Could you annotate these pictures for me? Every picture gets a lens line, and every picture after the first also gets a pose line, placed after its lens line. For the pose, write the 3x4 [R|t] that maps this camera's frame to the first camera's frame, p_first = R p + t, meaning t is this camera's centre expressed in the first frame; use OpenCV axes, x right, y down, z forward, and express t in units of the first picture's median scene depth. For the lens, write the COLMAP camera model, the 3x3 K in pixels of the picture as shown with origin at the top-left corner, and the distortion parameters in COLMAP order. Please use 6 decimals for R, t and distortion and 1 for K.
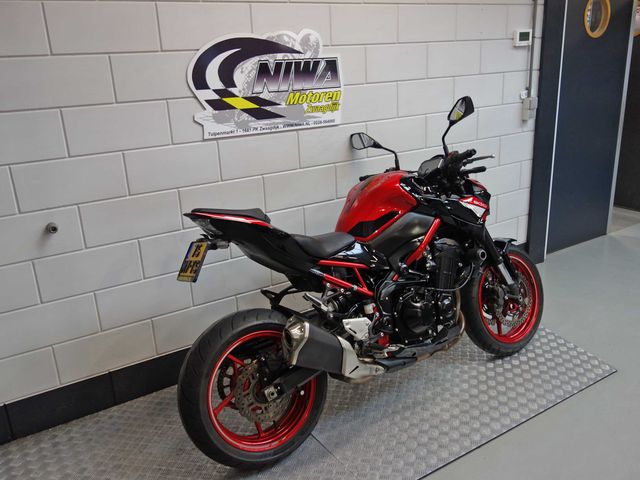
lens RADIAL K [[573.2, 0, 320.0], [0, 573.2, 240.0], [0, 0, 1]] dist [0.005337, 0.003926]
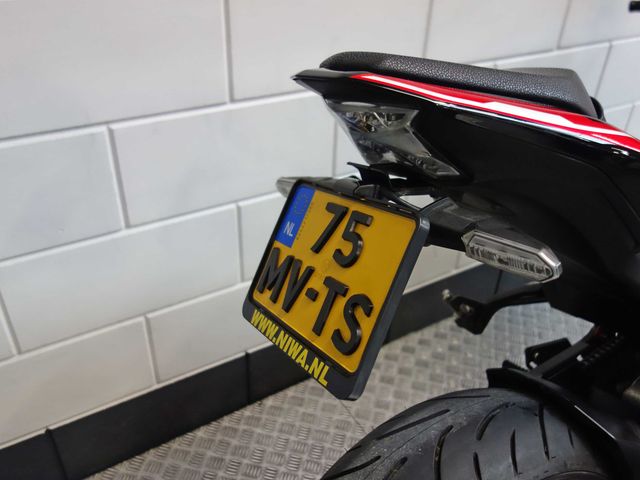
lens RADIAL K [[573.2, 0, 320.0], [0, 573.2, 240.0], [0, 0, 1]] dist [0.005337, 0.003926]
pose [[0.997160, 0.069292, 0.029499, -0.156211], [-0.074538, 0.964019, 0.255170, -0.027625], [-0.010757, -0.256644, 0.966446, 0.517856]]
